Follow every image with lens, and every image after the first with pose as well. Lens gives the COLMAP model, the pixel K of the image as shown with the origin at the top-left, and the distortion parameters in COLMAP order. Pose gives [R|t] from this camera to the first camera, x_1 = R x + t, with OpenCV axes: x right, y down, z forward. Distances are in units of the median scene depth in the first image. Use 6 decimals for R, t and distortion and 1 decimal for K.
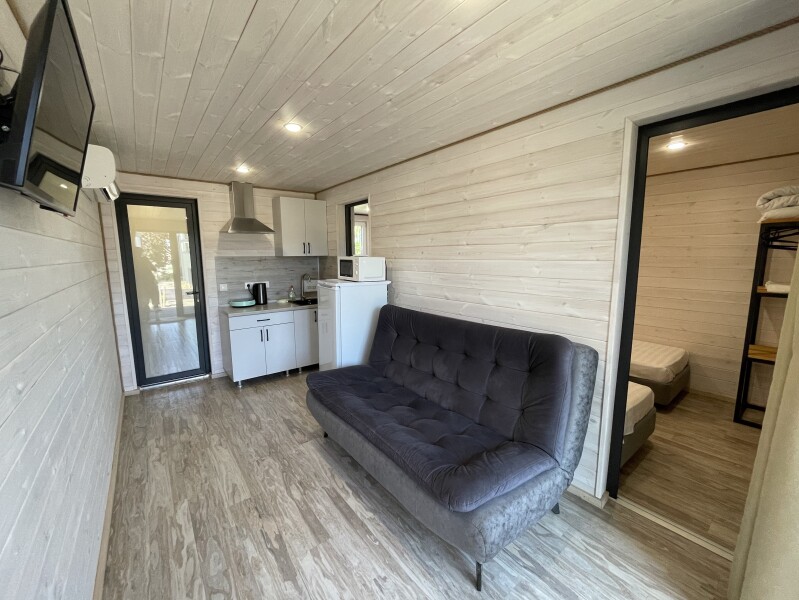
lens RADIAL K [[324.6, 0, 400.4], [0, 324.6, 299.9], [0, 0, 1]] dist [-0.000331, 0.000126]
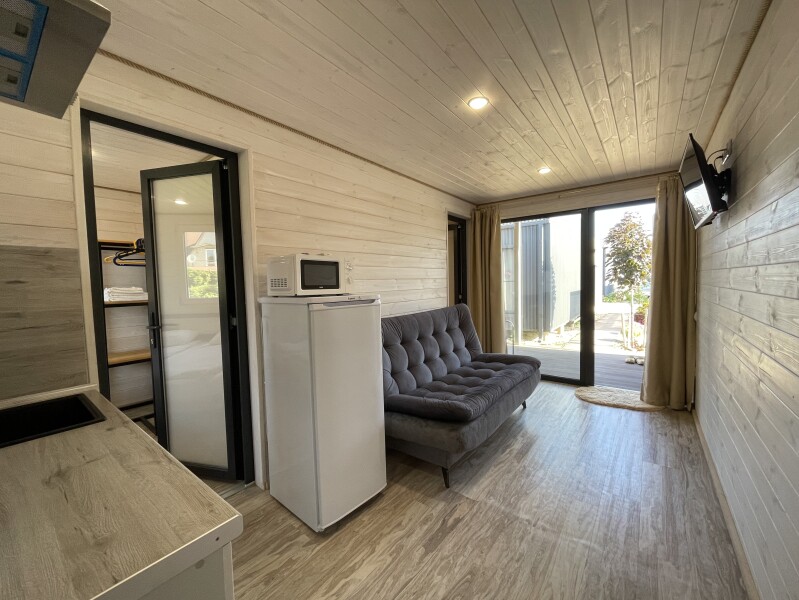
lens RADIAL K [[324.6, 0, 400.5], [0, 324.6, 298.7], [0, 0, 1]] dist [-0.000331, 0.000126]
pose [[-0.242162, -0.037457, 0.969513, -0.928824], [0.159553, 0.984113, 0.077874, -0.092613], [-0.957027, 0.173547, -0.232338, 1.207087]]
